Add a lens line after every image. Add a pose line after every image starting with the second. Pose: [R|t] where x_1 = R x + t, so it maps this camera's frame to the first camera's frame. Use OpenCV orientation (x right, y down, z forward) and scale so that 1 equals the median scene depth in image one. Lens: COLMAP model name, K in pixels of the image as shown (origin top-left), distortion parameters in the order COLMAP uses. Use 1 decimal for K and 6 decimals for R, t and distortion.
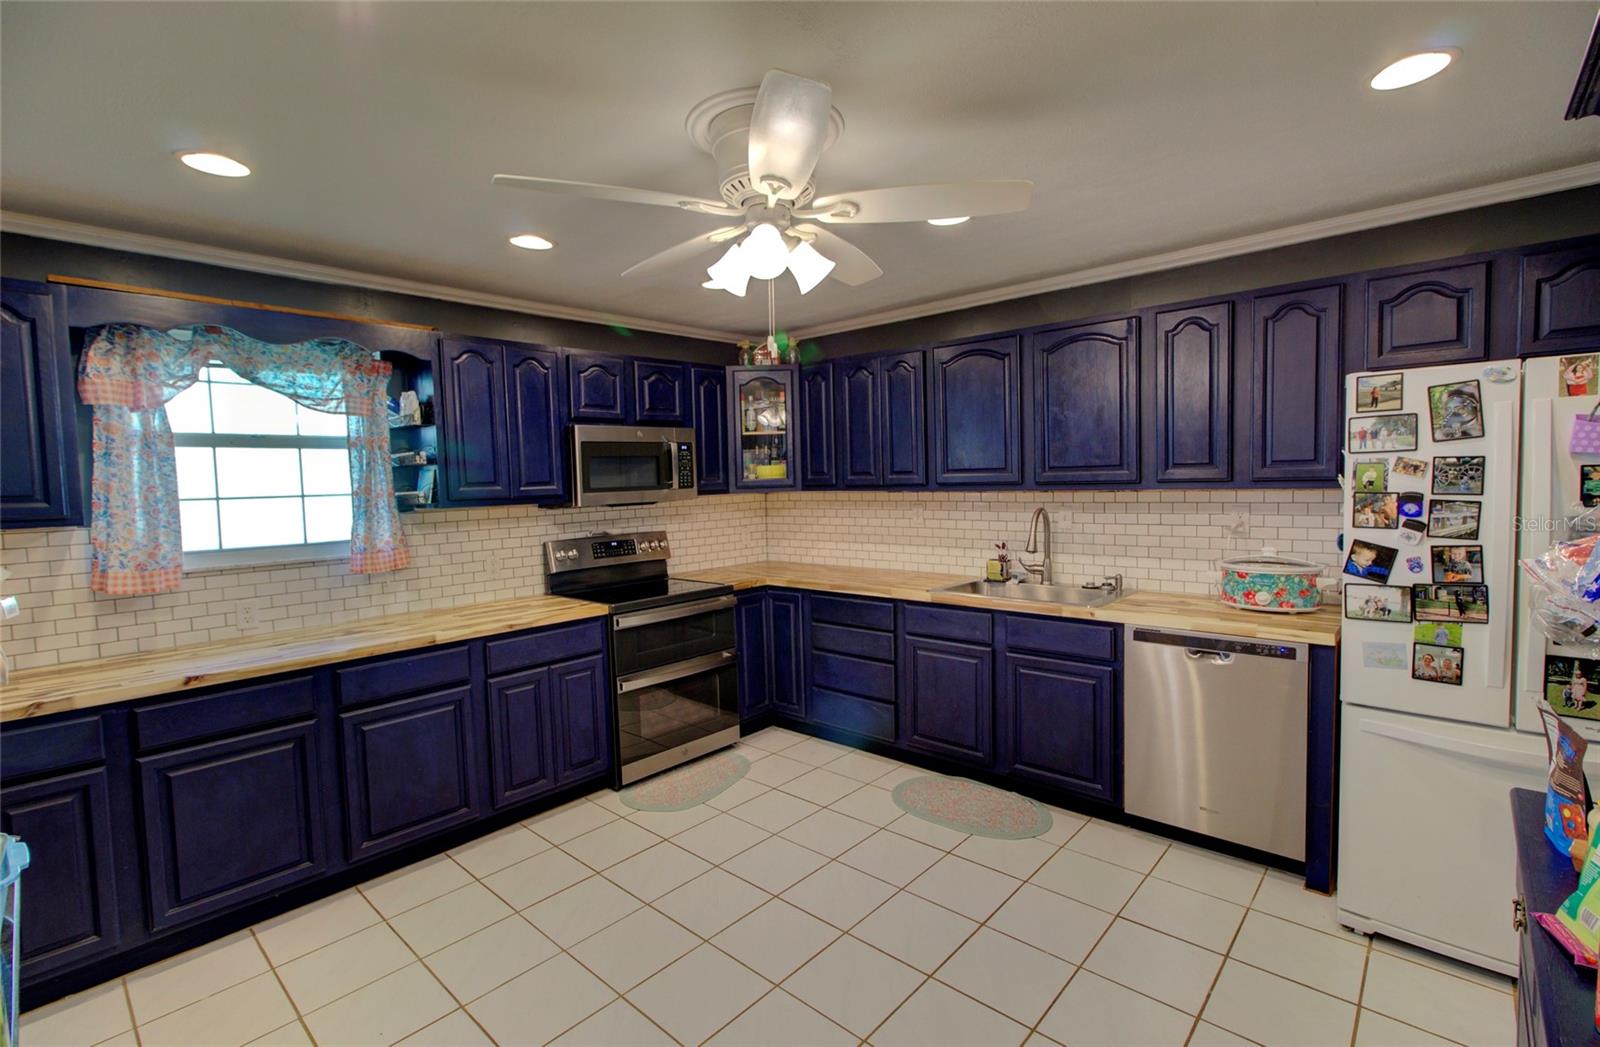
lens RADIAL K [[726.6, 0, 806.6], [0, 726.6, 523.8], [0, 0, 1]] dist [-0.007747, 0.007278]
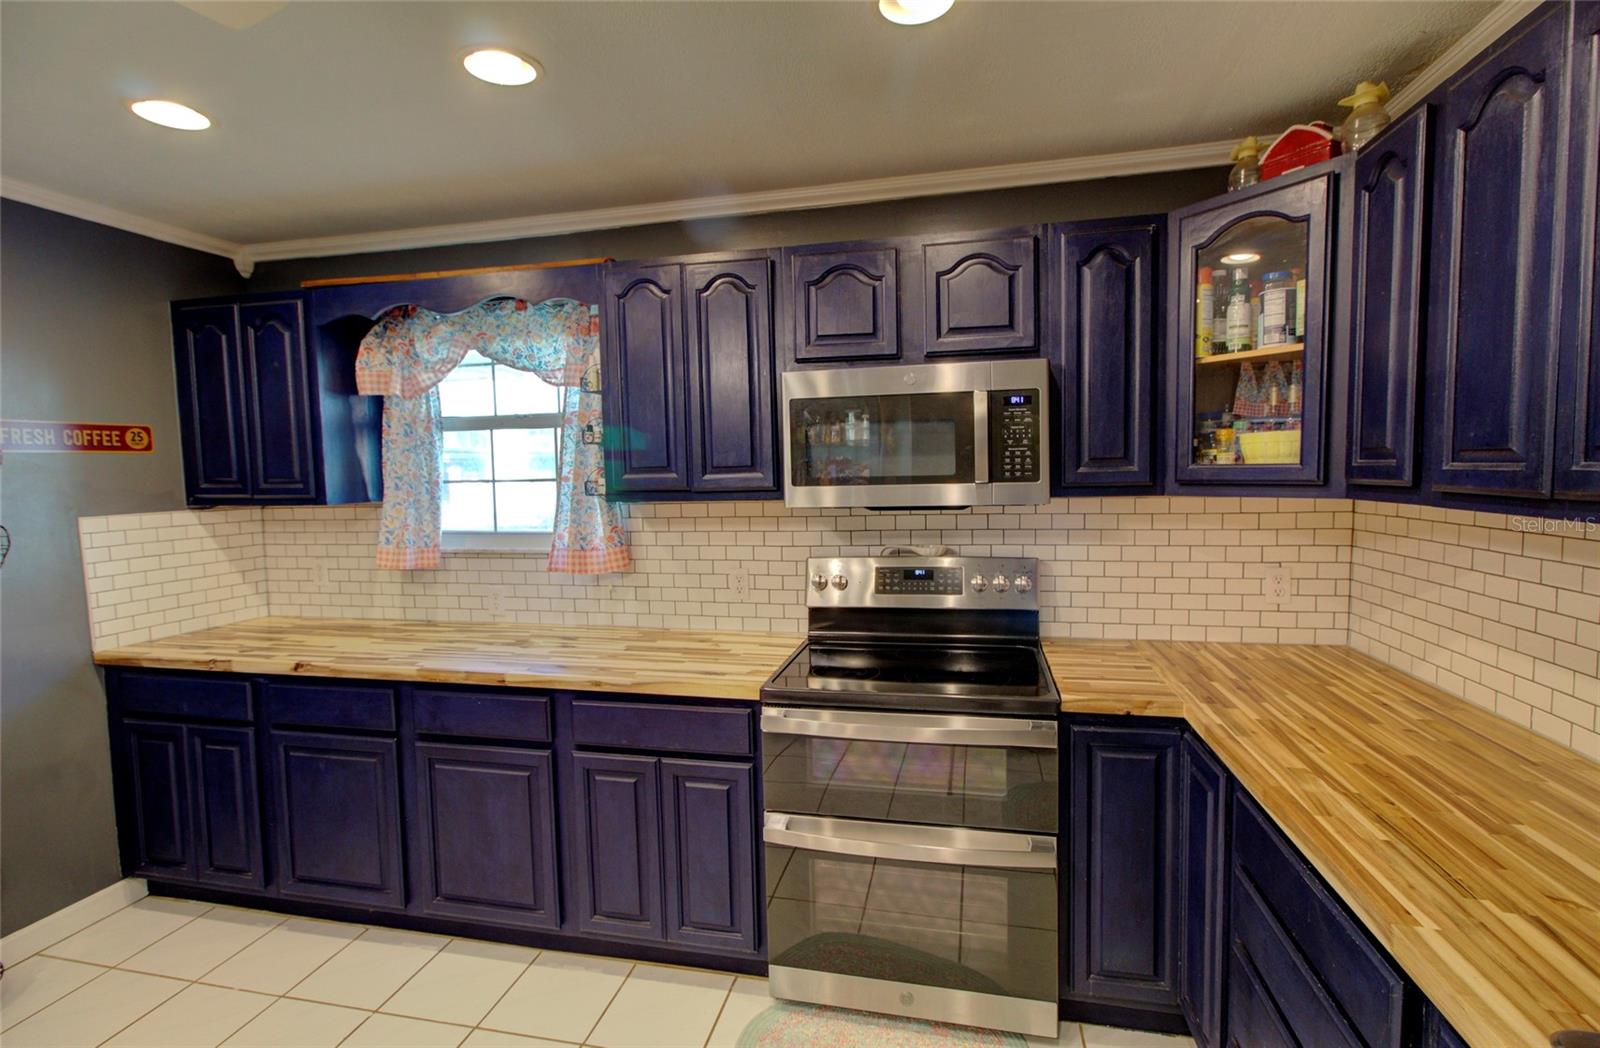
lens RADIAL K [[726.6, 0, 807.3], [0, 726.6, 520.6], [0, 0, 1]] dist [-0.007747, 0.007278]
pose [[0.497813, 0.080679, -0.863524, 0.248375], [-0.048823, 0.996692, 0.064975, -0.060520], [0.865909, 0.009814, 0.500105, 0.794486]]
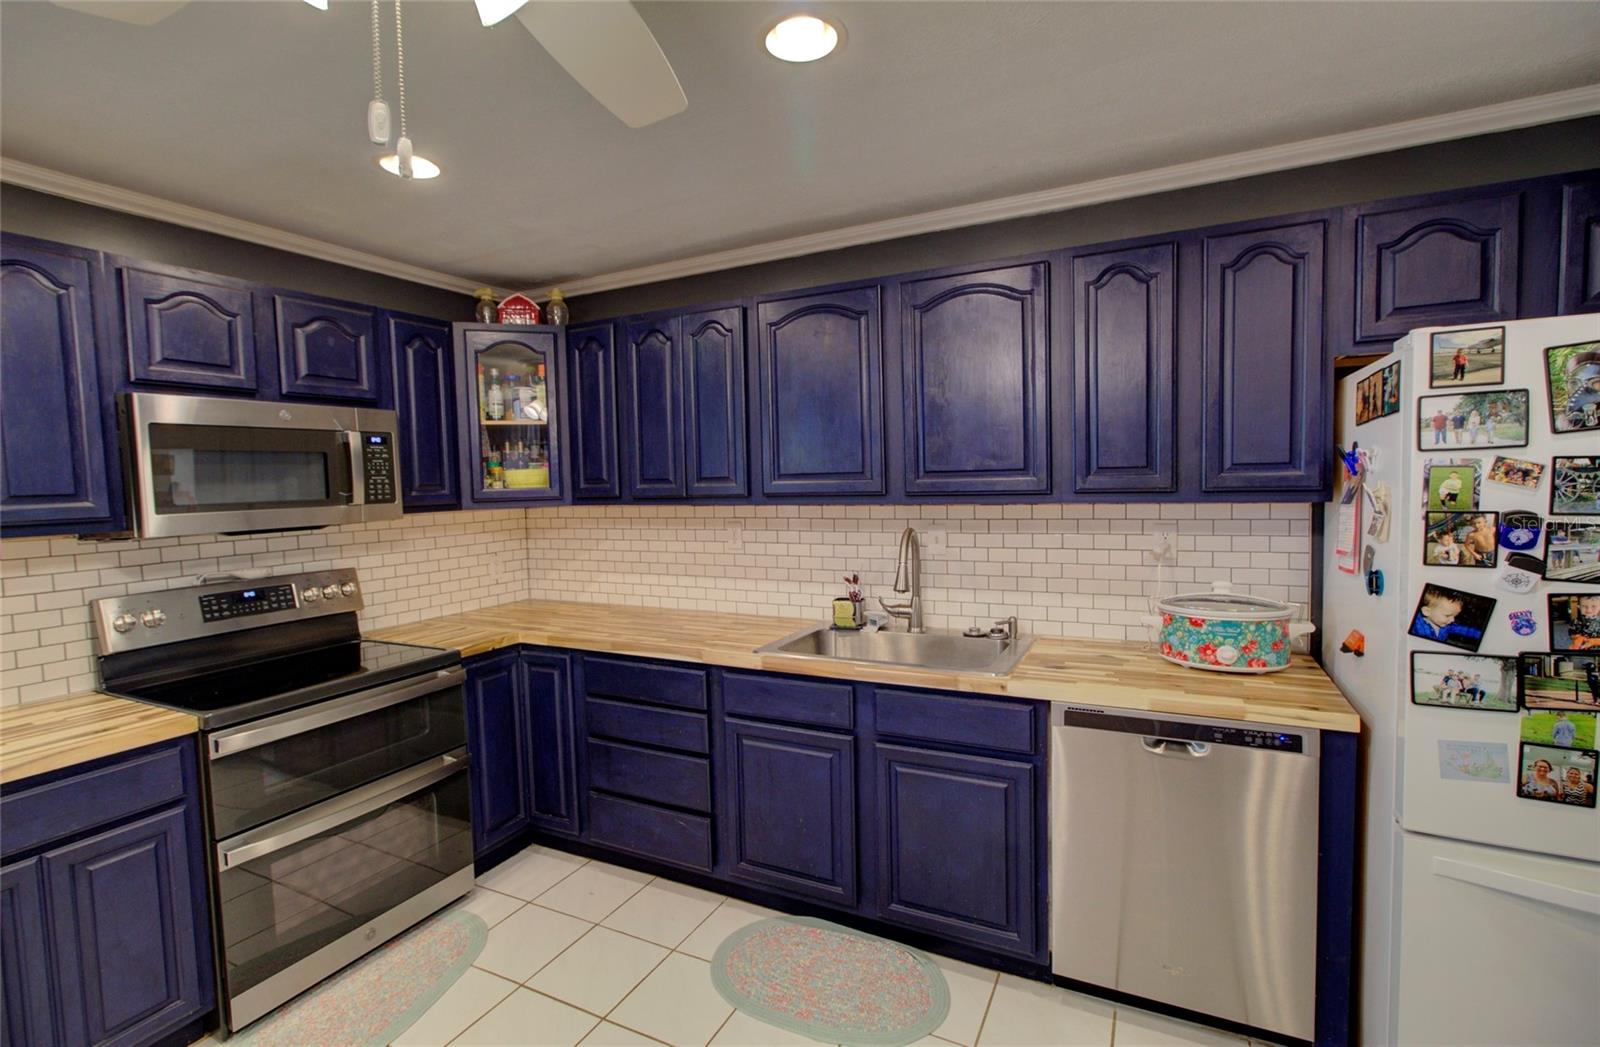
lens RADIAL K [[726.6, 0, 803.2], [0, 726.6, 518.1], [0, 0, 1]] dist [-0.007747, 0.007278]
pose [[0.964524, -0.011912, 0.263725, 0.032209], [0.016377, 0.999757, -0.014739, -0.025342], [-0.263485, 0.018535, 0.964485, 0.359711]]
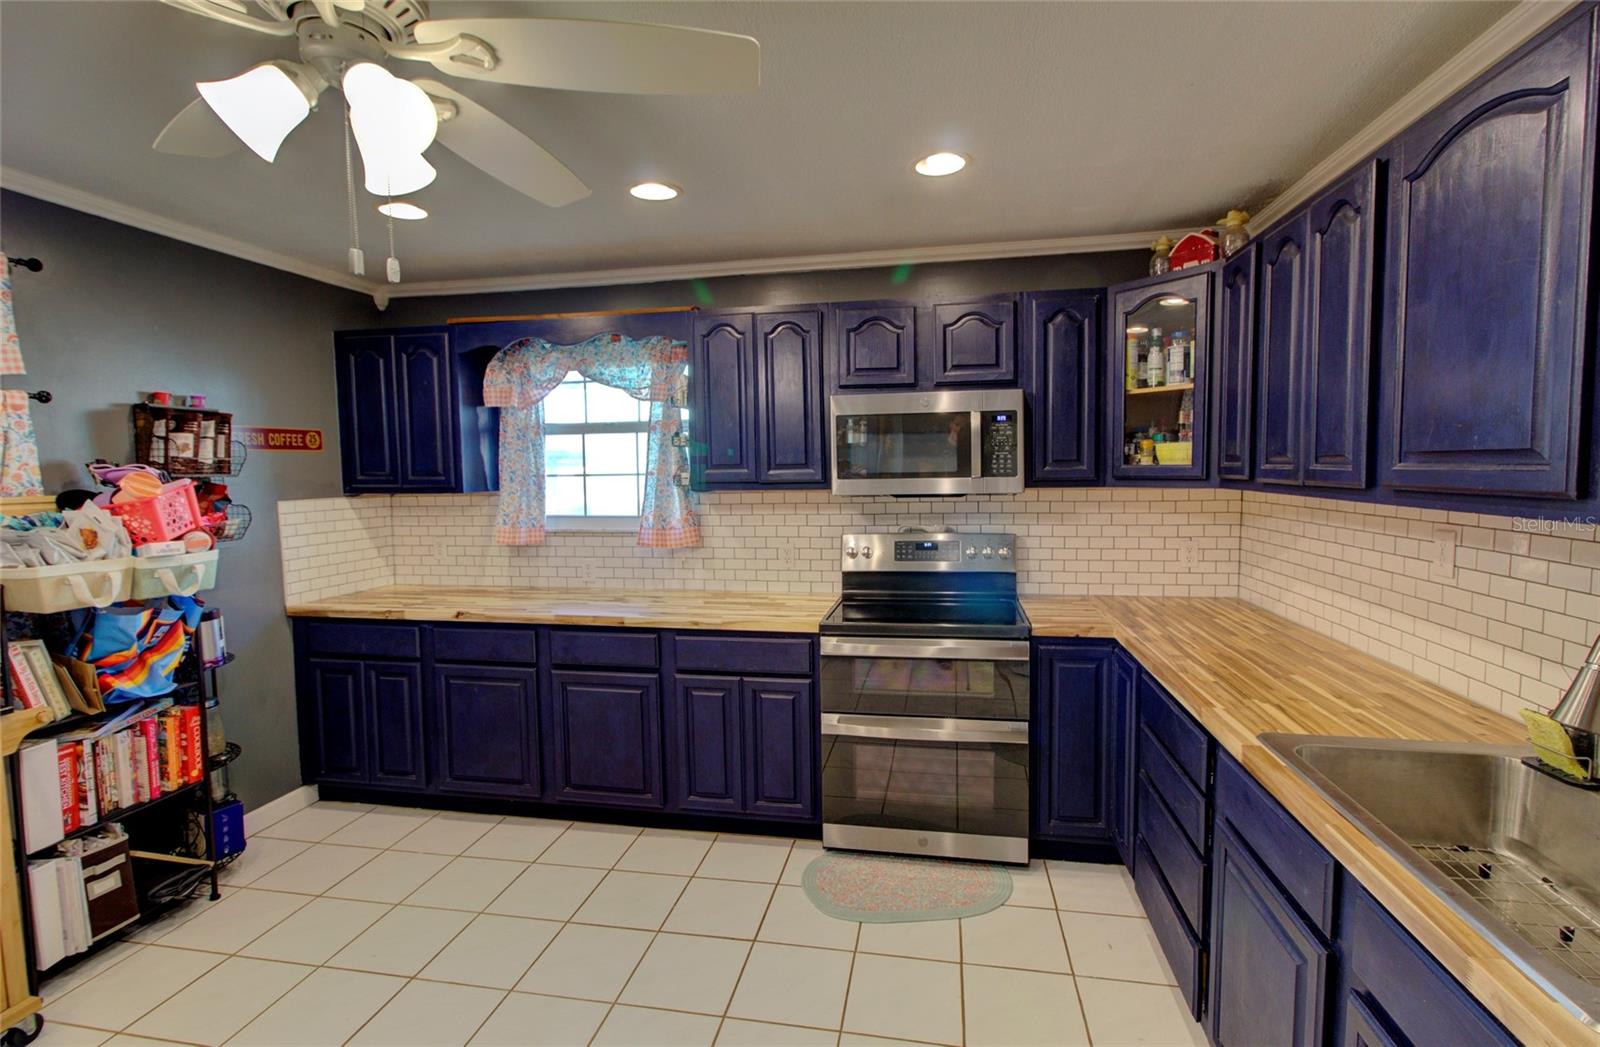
lens RADIAL K [[726.6, 0, 806.9], [0, 726.6, 519.7], [0, 0, 1]] dist [-0.007747, 0.007278]
pose [[0.524847, 0.082180, -0.847220, 0.418525], [-0.054160, 0.996536, 0.063113, -0.052871], [0.849472, 0.012761, 0.527480, 0.603567]]
